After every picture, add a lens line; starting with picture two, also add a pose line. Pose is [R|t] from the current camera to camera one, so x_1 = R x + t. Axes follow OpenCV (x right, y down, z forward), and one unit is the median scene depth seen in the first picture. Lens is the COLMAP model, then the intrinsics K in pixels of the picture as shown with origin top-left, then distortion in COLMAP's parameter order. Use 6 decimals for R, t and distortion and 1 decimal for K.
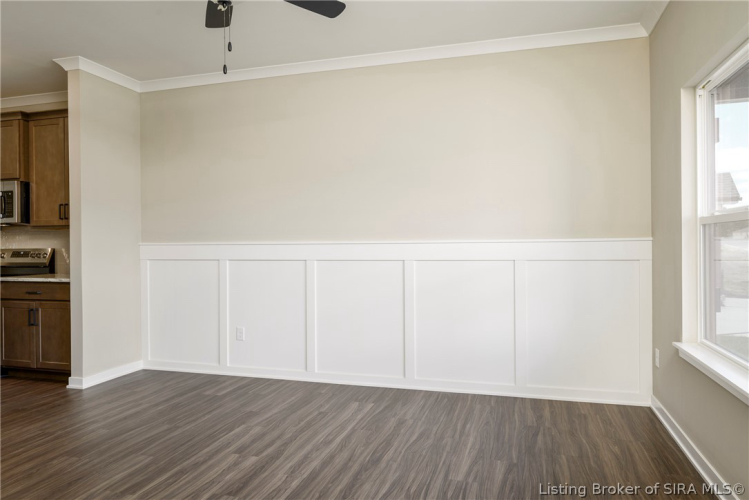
lens RADIAL K [[502.9, 0, 377.3], [0, 502.9, 246.2], [0, 0, 1]] dist [-0.001119, -0.000435]
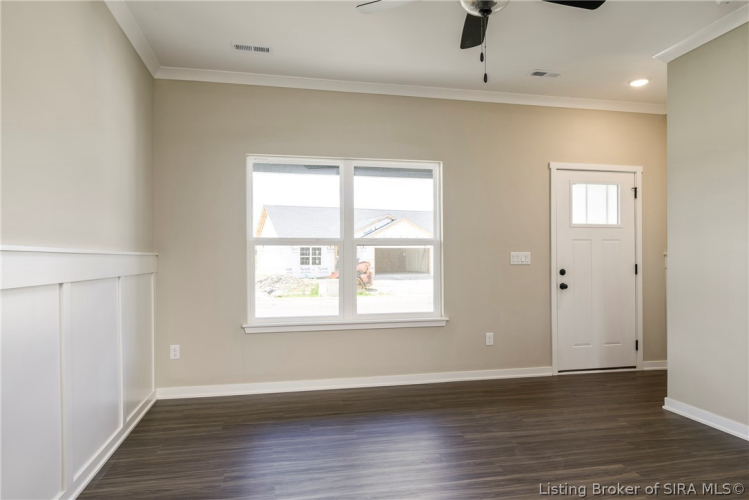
lens RADIAL K [[486.3, 0, 377.5], [0, 486.3, 260.5], [0, 0, 1]] dist [0.001035, 0.000290]
pose [[-0.478096, 0.009686, 0.878254, -0.543481], [0.012500, 0.999913, -0.004223, 0.007154], [-0.878219, 0.008959, -0.478176, 0.854129]]
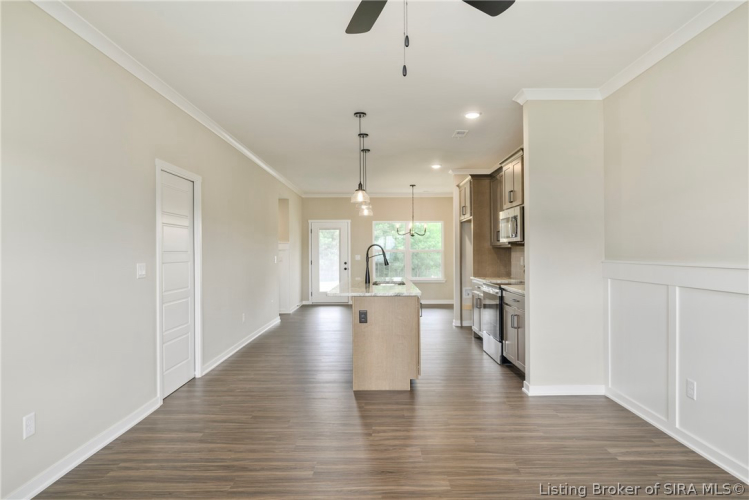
lens RADIAL K [[435.9, 0, 377.6], [0, 435.9, 249.6], [0, 0, 1]] dist [-0.001454, -0.000592]
pose [[0.285075, 0.002298, -0.958502, 0.198586], [-0.001956, 0.999996, 0.001815, -0.027433], [0.958503, 0.001358, 0.285079, 0.385565]]
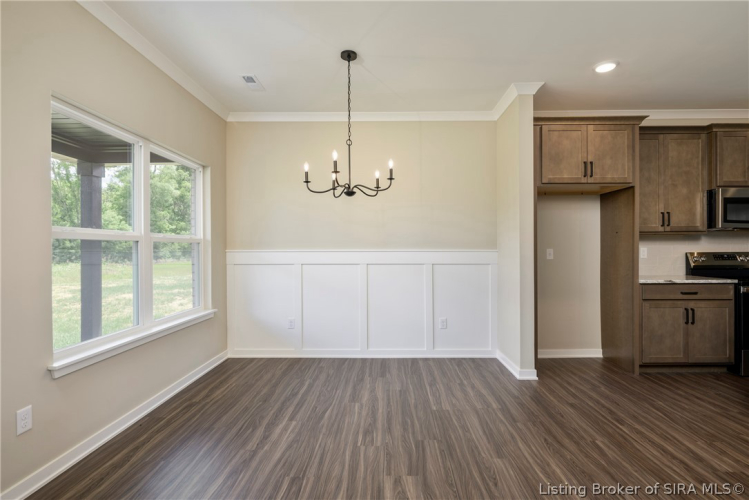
lens RADIAL K [[379.3, 0, 375.8], [0, 379.3, 251.2], [0, 0, 1]] dist [0.001035, 0.000484]
pose [[0.962342, 0.008037, 0.271723, -1.851795], [-0.006132, 0.999950, -0.007859, 0.015625], [-0.271773, 0.005897, 0.962343, 0.478307]]
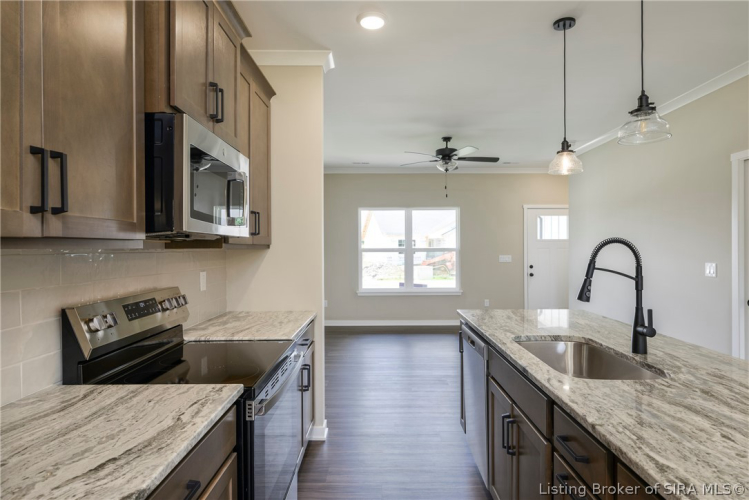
lens RADIAL K [[435.9, 0, 377.6], [0, 435.9, 249.6], [0, 0, 1]] dist [-0.001454, -0.000592]
pose [[-0.282539, 0.006898, 0.959231, -1.241095], [0.010410, 0.999937, -0.004125, -0.031745], [-0.959199, 0.008820, -0.282593, 1.032297]]
